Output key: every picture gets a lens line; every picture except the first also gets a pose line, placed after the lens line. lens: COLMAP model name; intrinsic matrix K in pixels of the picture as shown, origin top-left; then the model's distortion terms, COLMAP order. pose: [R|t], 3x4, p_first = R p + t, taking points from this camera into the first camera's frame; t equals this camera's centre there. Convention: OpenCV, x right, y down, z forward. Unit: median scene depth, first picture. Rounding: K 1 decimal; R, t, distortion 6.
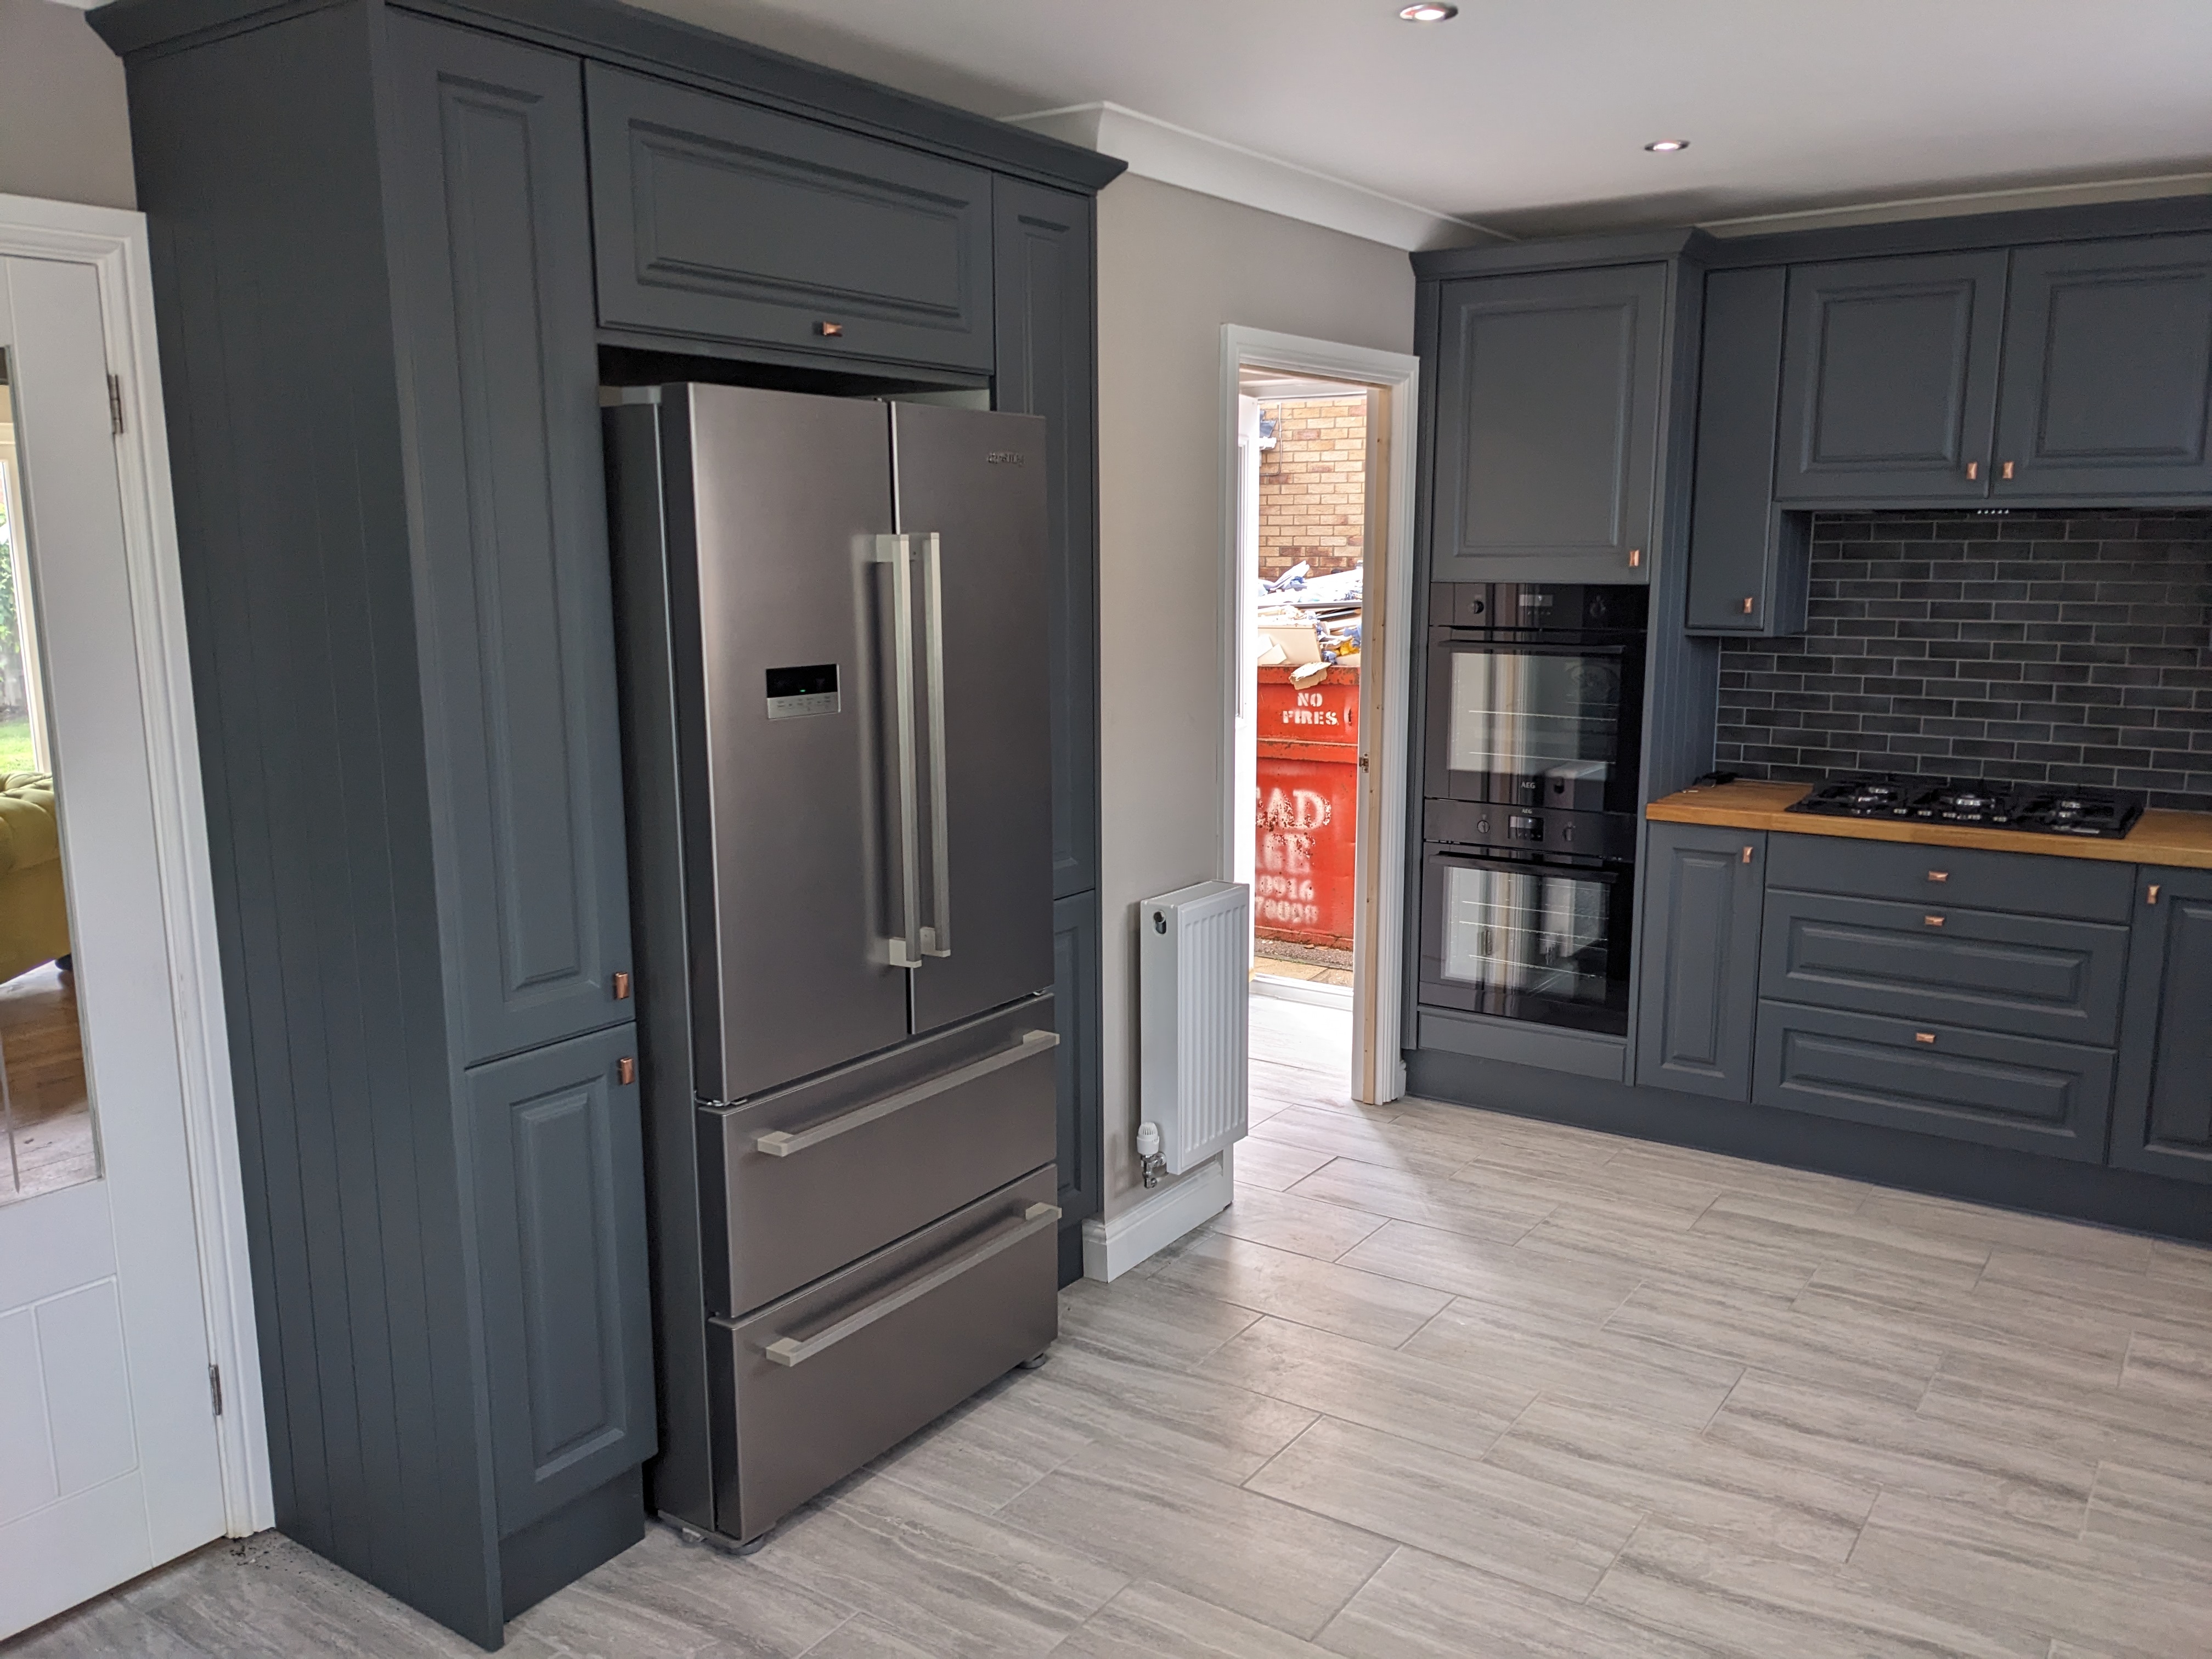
lens RADIAL K [[1743.5, 0, 1151.6], [0, 1743.5, 847.1], [0, 0, 1]] dist [0.079697, -0.122953]
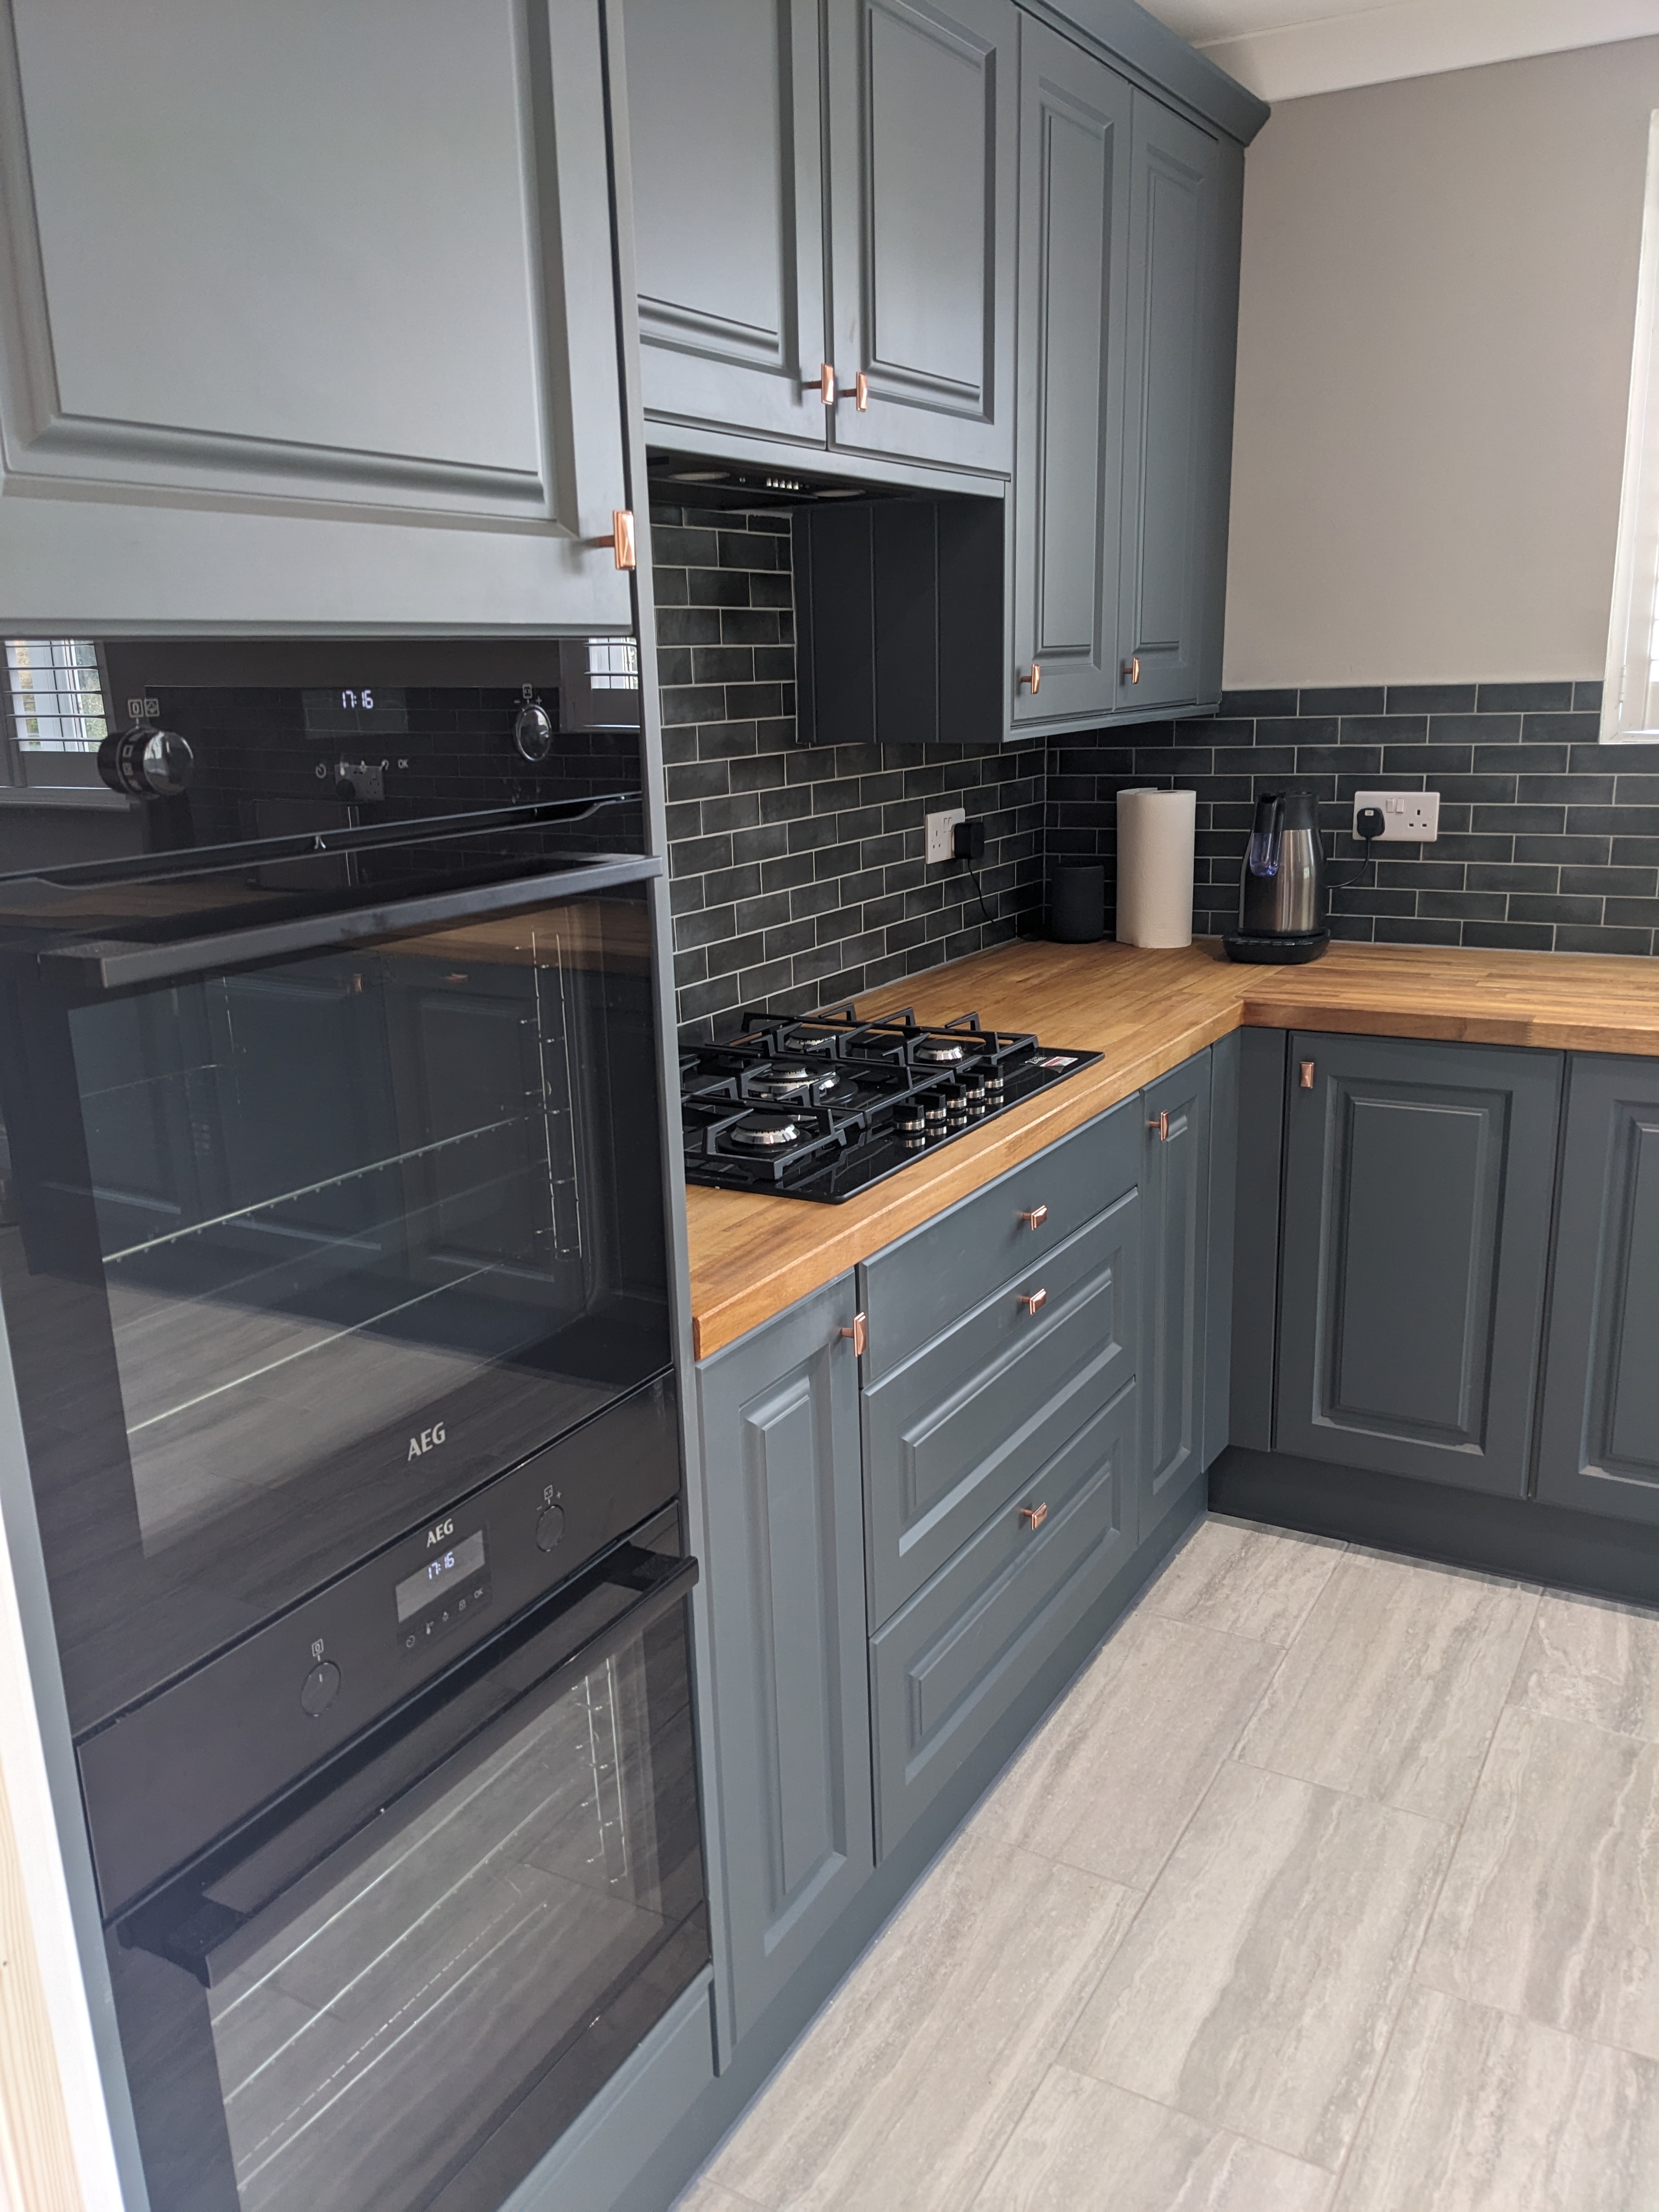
lens RADIAL K [[1741.0, 0, 803.9], [0, 1741.0, 1139.9], [0, 0, 1]] dist [0.072800, -0.117256]
pose [[-0.056644, -0.258884, 0.964246, -0.032109], [0.208353, 0.941467, 0.265008, -0.161649], [-0.976412, 0.215914, 0.000610, 1.131795]]
